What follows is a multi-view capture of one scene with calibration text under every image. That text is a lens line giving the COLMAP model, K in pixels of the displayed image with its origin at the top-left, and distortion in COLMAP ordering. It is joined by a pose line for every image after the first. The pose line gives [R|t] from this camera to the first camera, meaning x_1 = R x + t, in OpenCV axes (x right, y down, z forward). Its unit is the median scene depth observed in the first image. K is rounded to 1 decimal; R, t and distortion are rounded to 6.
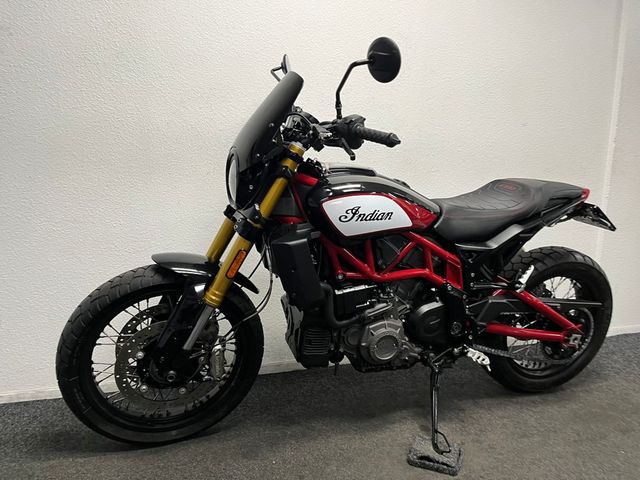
lens RADIAL K [[484.4, 0, 320.0], [0, 484.4, 240.0], [0, 0, 1]] dist [0.075054, -0.091410]
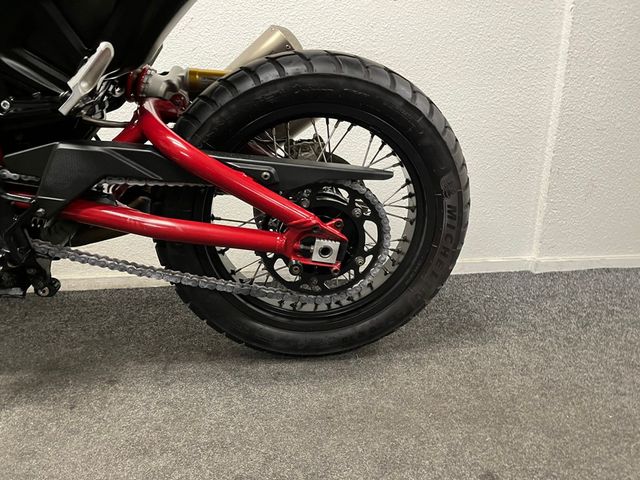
lens RADIAL K [[484.4, 0, 320.0], [0, 484.4, 240.0], [0, 0, 1]] dist [0.075054, -0.091410]
pose [[0.980870, 0.032289, -0.191969, 0.702886], [-0.009234, 0.992755, 0.119801, 0.163130], [0.194446, -0.115737, 0.974062, 0.666253]]
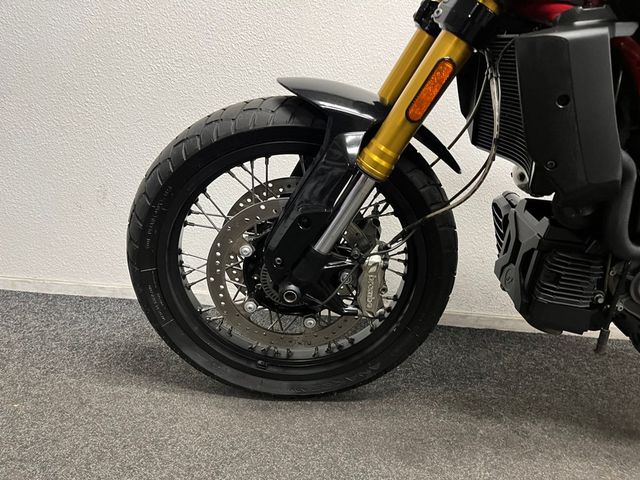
lens RADIAL K [[484.4, 0, 320.0], [0, 484.4, 240.0], [0, 0, 1]] dist [0.075054, -0.091410]
pose [[0.933624, 0.131957, -0.333068, -0.081731], [-0.099222, 0.988568, 0.113526, 0.133259], [0.344241, -0.072943, 0.936044, 0.435652]]
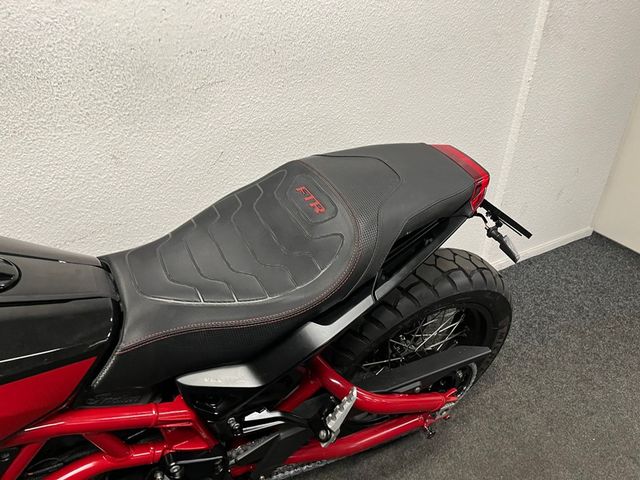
lens RADIAL K [[484.4, 0, 320.0], [0, 484.4, 240.0], [0, 0, 1]] dist [0.075054, -0.091410]
pose [[0.985980, -0.110335, 0.125176, 0.373518], [0.049375, 0.909504, 0.412753, -0.280439], [-0.159389, -0.400786, 0.902201, 0.669335]]
